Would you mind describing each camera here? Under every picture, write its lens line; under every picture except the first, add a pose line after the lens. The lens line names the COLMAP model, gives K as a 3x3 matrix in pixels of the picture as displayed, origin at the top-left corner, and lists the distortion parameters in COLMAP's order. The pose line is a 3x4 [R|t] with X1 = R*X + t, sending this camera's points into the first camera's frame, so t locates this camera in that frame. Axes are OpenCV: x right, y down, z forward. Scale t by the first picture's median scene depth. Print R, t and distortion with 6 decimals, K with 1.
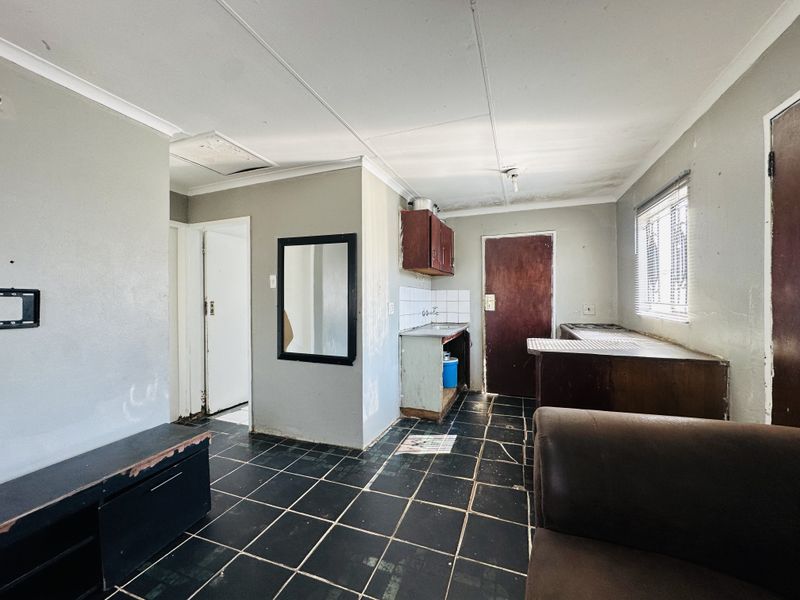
lens RADIAL K [[319.1, 0, 400.0], [0, 319.1, 300.0], [0, 0, 1]] dist [-0.000278, 0.000084]
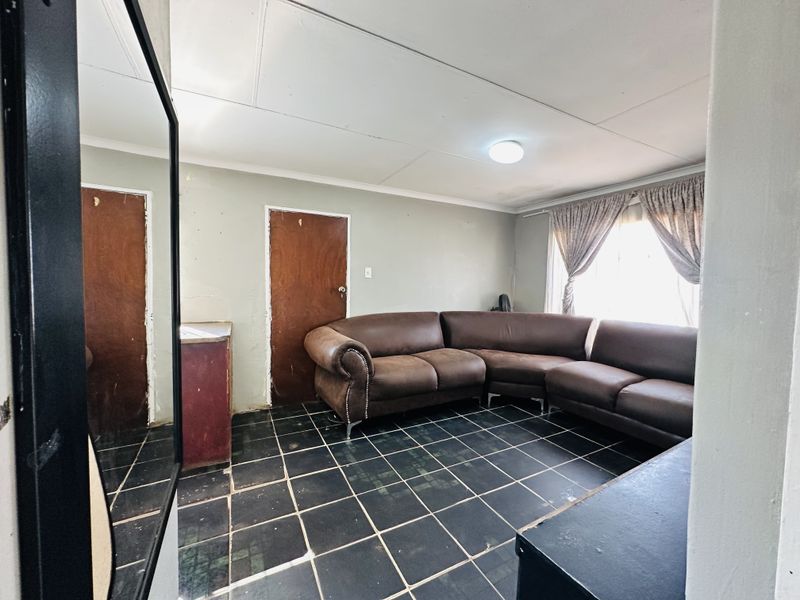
lens RADIAL K [[319.1, 0, 400.0], [0, 319.1, 300.0], [0, 0, 1]] dist [-0.000278, 0.000084]
pose [[-0.741968, -0.037391, 0.669391, -0.641757], [-0.009143, 0.998915, 0.045664, -0.016113], [-0.670372, 0.027761, -0.741505, 1.236579]]
